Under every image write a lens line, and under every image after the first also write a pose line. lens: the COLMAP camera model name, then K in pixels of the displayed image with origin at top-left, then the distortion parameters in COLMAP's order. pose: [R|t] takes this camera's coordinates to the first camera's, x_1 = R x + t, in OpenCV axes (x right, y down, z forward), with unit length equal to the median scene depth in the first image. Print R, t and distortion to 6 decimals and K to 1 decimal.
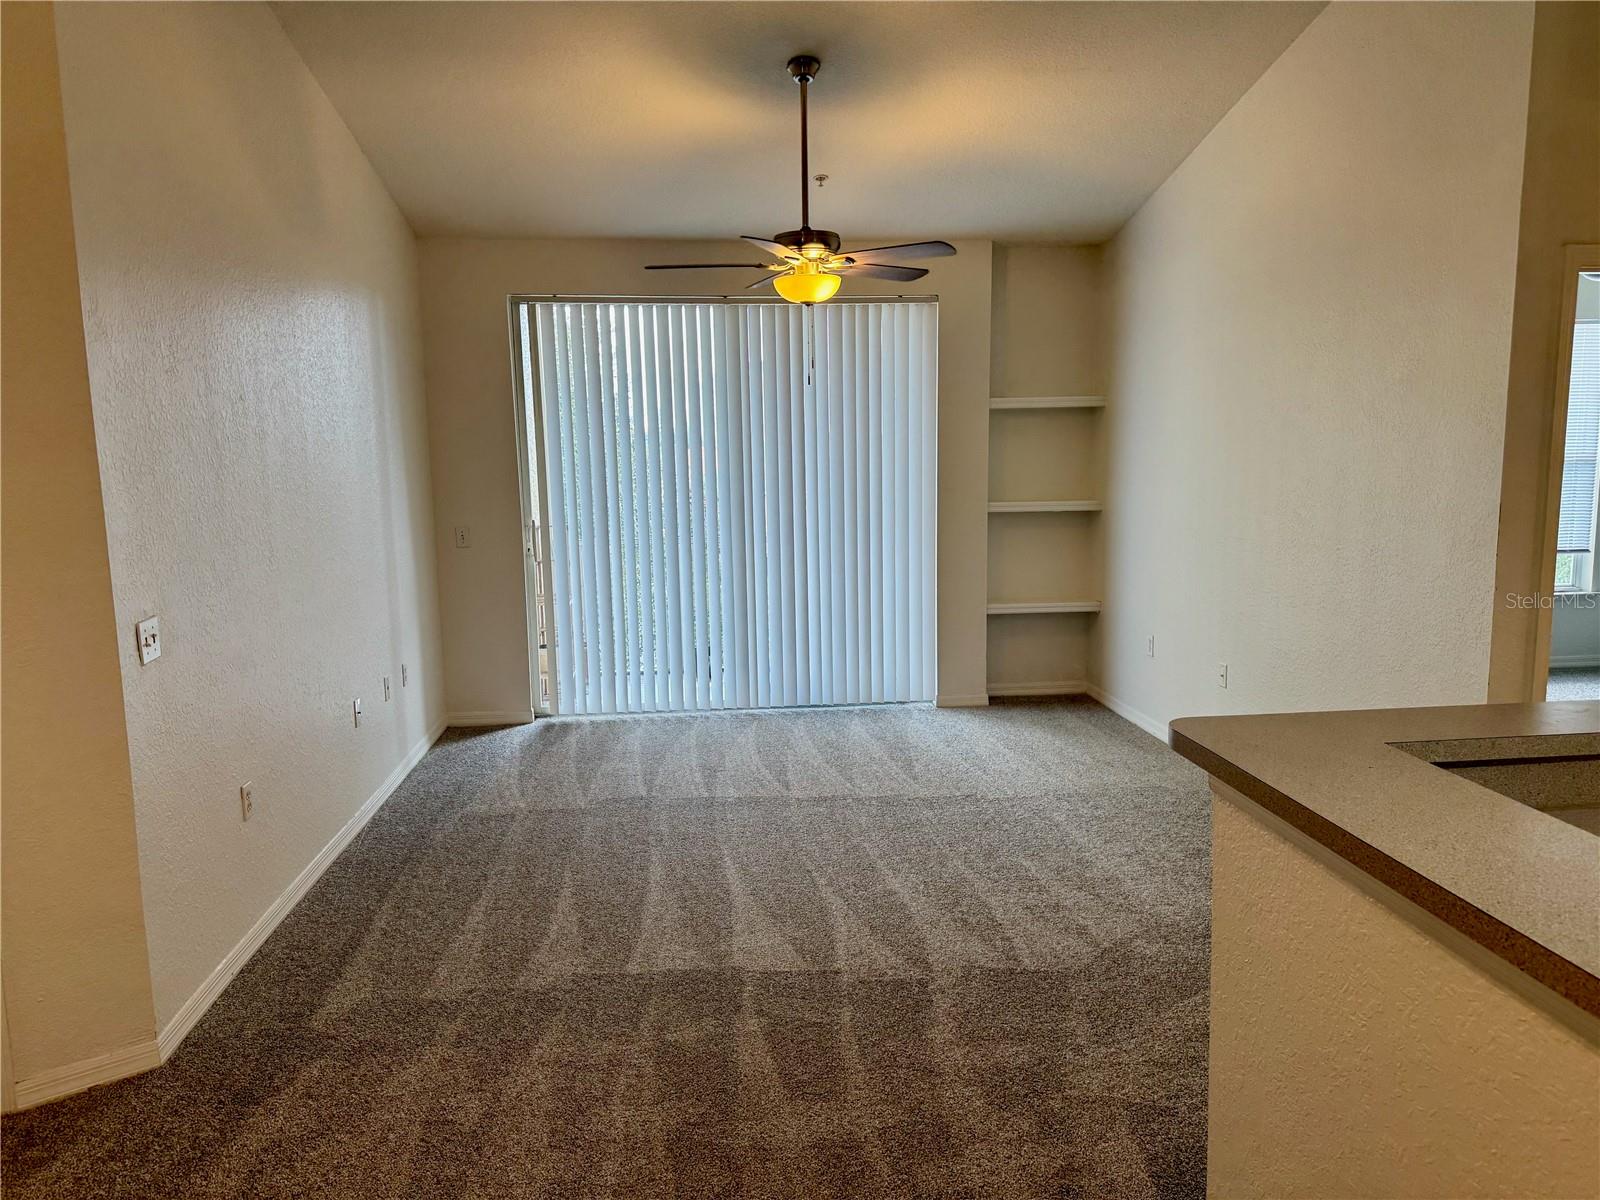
lens RADIAL K [[1118.1, 0, 787.3], [0, 1118.1, 582.0], [0, 0, 1]] dist [0.097591, -0.098529]
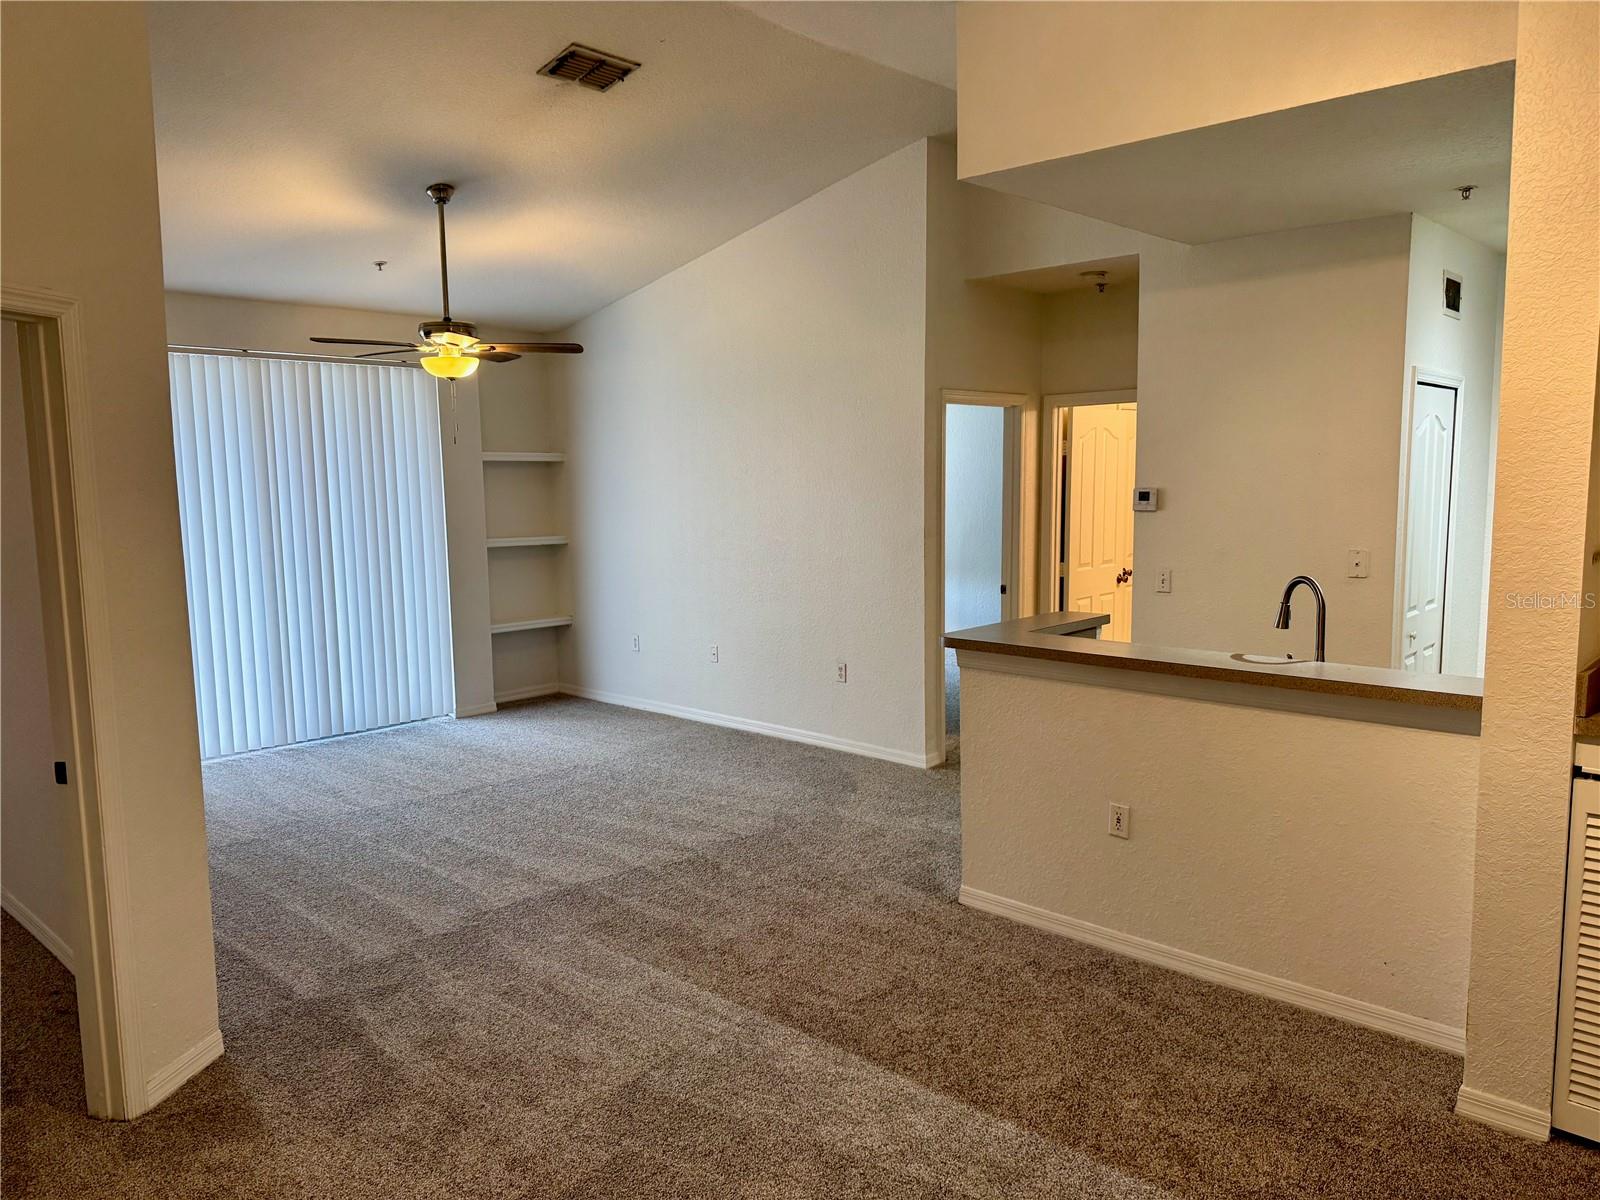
lens RADIAL K [[1118.1, 0, 785.2], [0, 1118.1, 568.4], [0, 0, 1]] dist [0.097591, -0.098529]
pose [[0.755171, -0.048282, 0.653747, -0.458594], [0.078422, 0.996776, -0.016973, 0.005388], [-0.650819, 0.064086, 0.756523, -0.134090]]
